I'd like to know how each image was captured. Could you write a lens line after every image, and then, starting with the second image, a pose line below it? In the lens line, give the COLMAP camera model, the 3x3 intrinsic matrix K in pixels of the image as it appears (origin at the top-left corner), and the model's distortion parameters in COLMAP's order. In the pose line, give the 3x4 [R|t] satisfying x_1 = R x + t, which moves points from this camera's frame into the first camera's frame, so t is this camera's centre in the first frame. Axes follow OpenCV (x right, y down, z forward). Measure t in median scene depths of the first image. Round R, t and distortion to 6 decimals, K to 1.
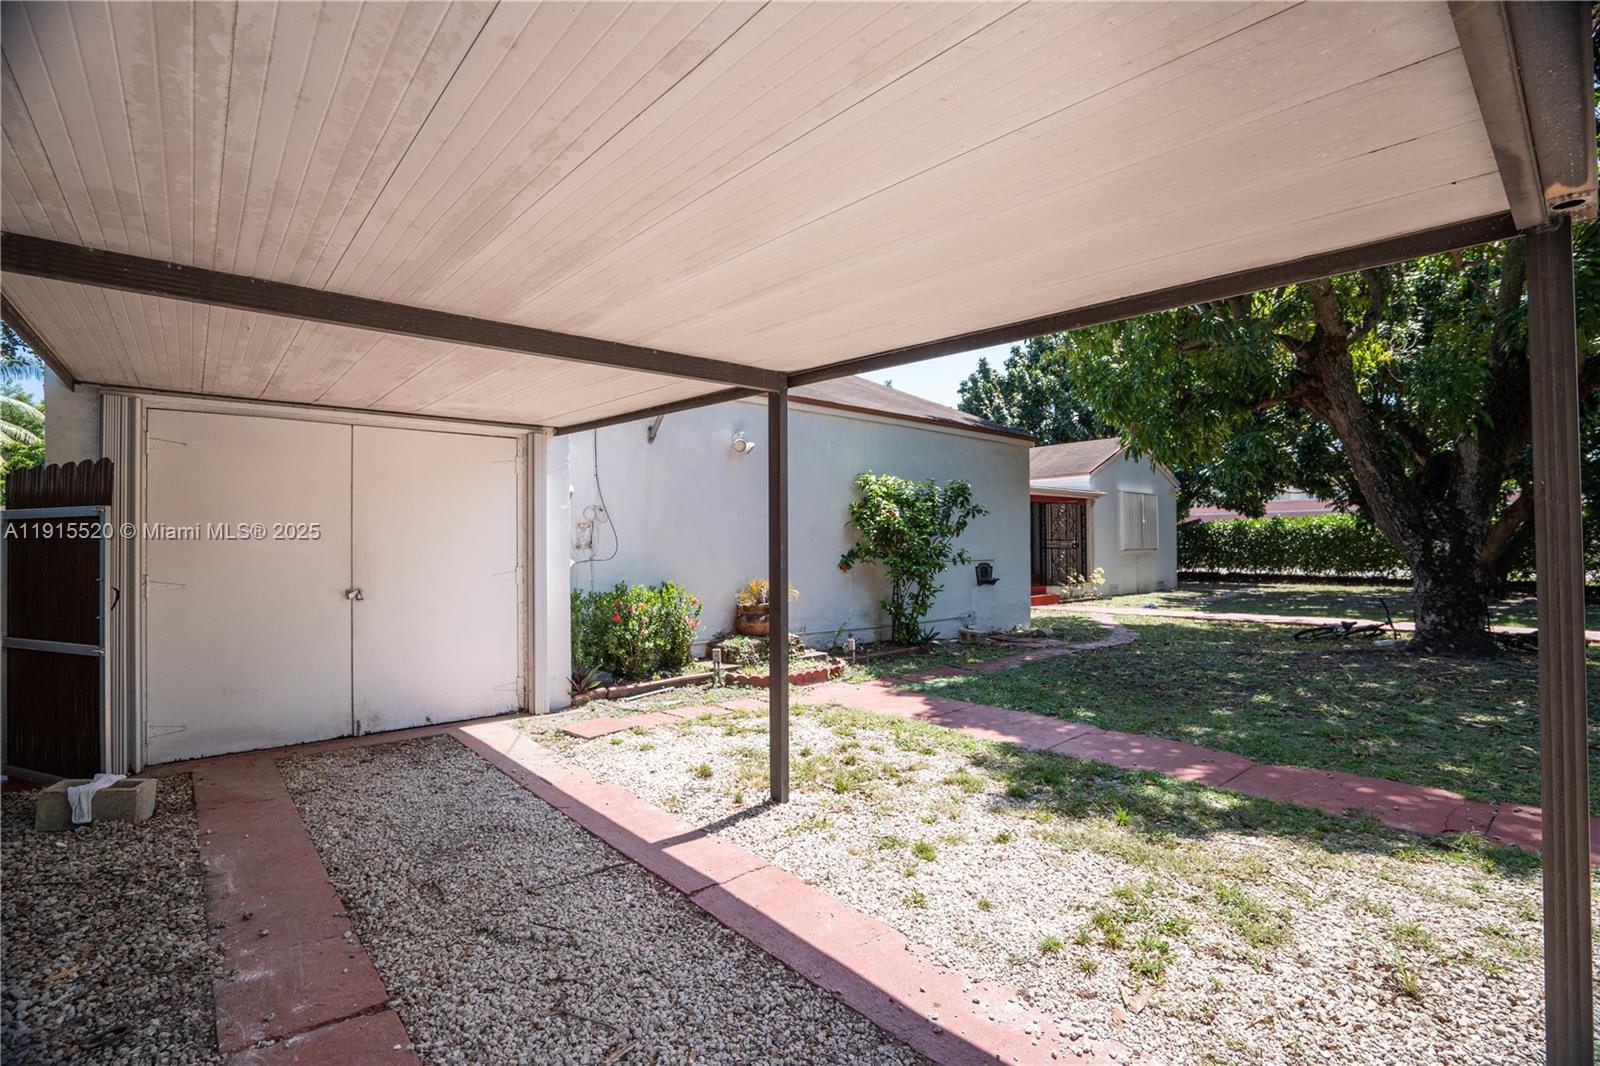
lens RADIAL K [[741.2, 0, 800.0], [0, 741.2, 533.0], [0, 0, 1]] dist [-0.059041, 0.021097]
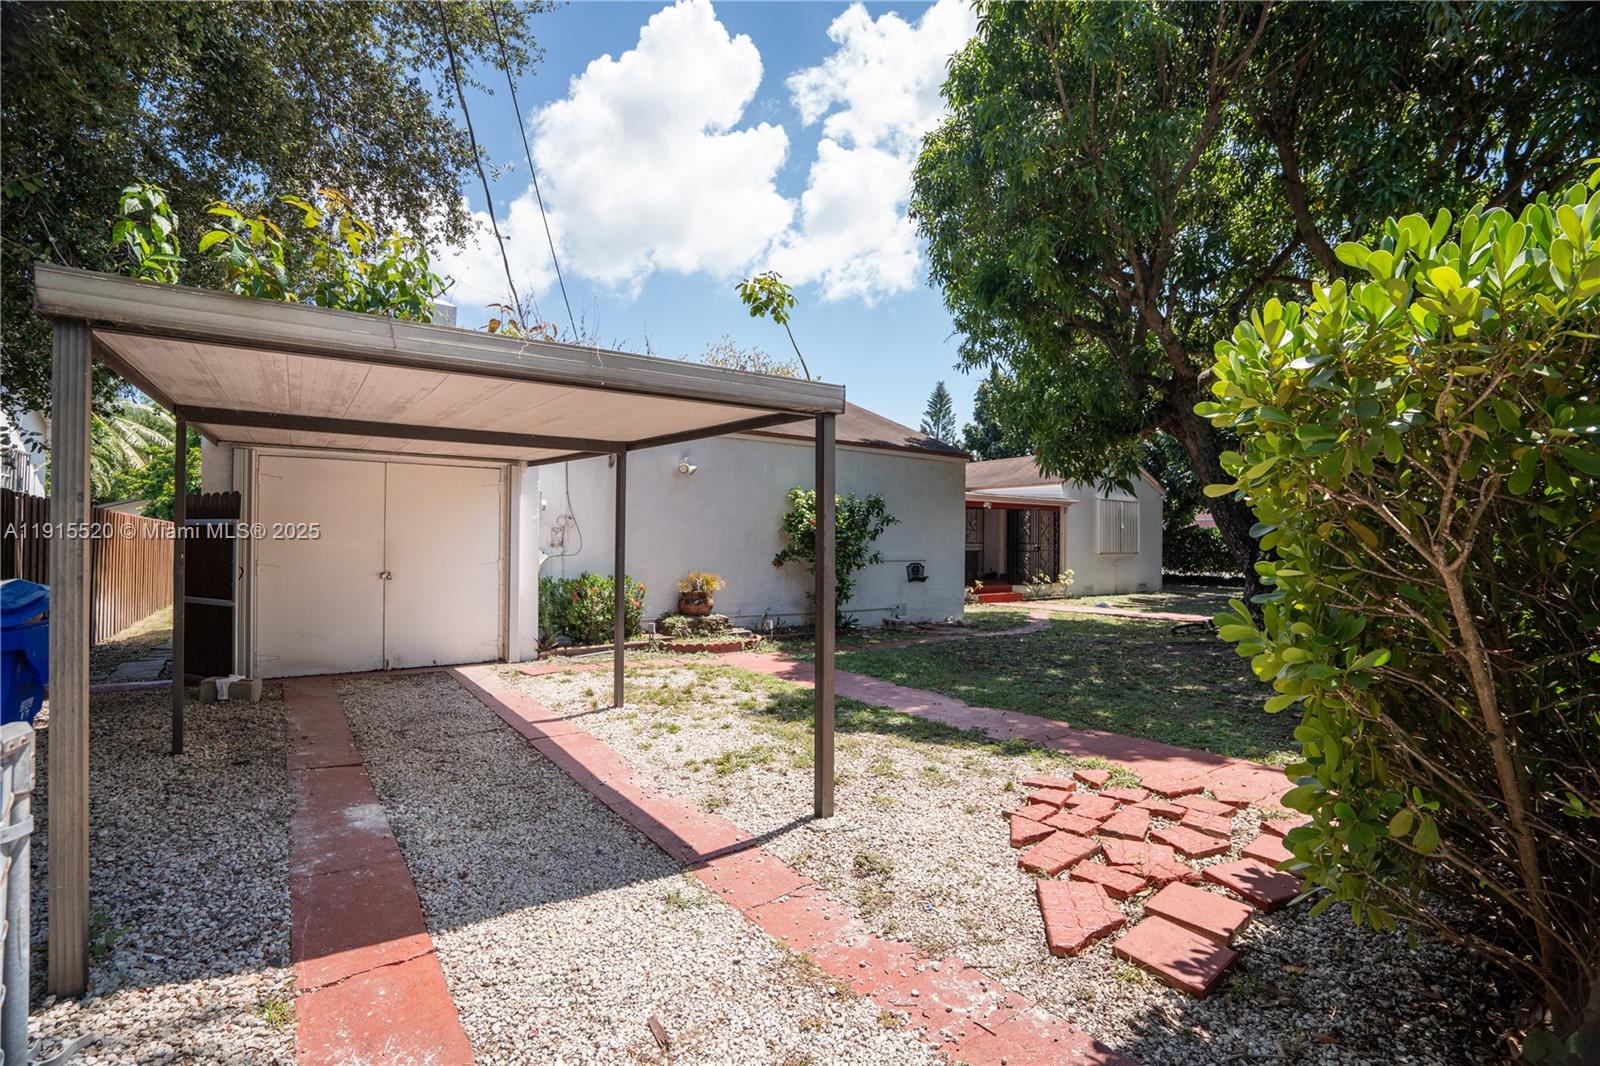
lens RADIAL K [[741.2, 0, 800.0], [0, 741.2, 533.0], [0, 0, 1]] dist [-0.059041, 0.021097]
pose [[0.995722, 0.014640, -0.091236, 0.272775], [-0.014236, 0.999886, 0.005077, -0.016910], [0.091300, -0.003756, 0.995816, -0.306251]]
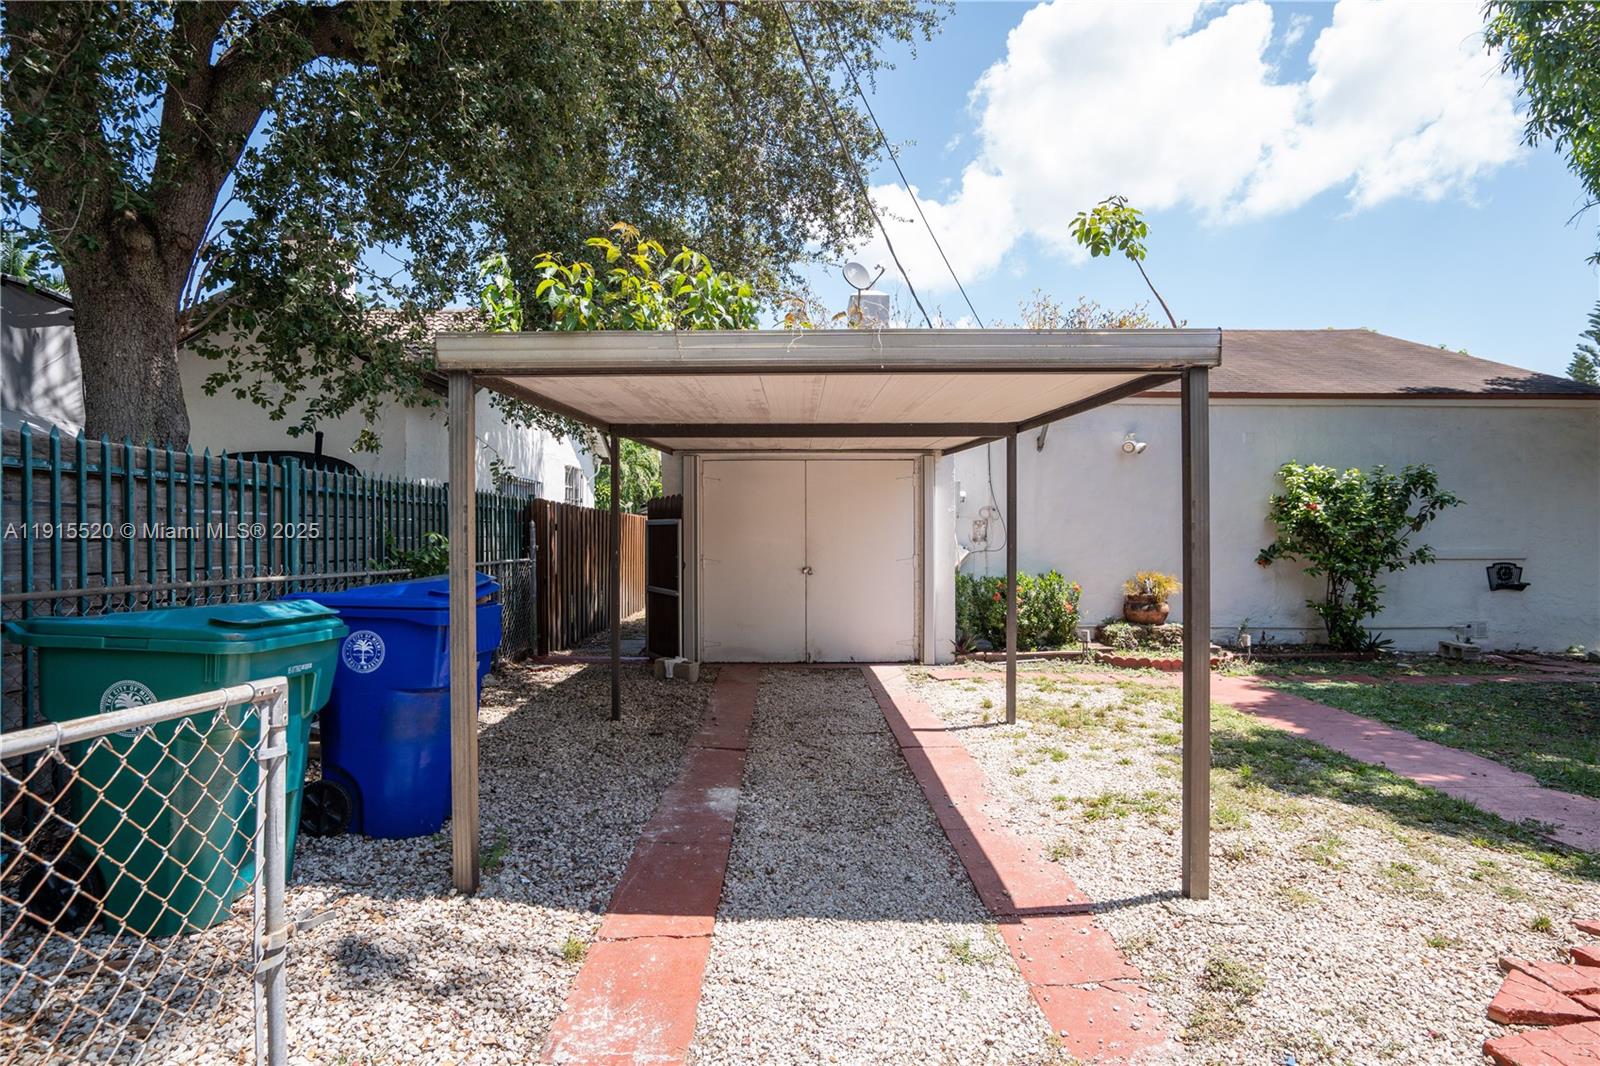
lens RADIAL K [[826.0, 0, 789.2], [0, 826.0, 532.2], [0, 0, 1]] dist [-0.059173, 0.033053]
pose [[0.757523, 0.005467, -0.652786, 0.365023], [0.007221, 0.999834, 0.016753, -0.019510], [0.652769, -0.017405, 0.757357, -0.256097]]
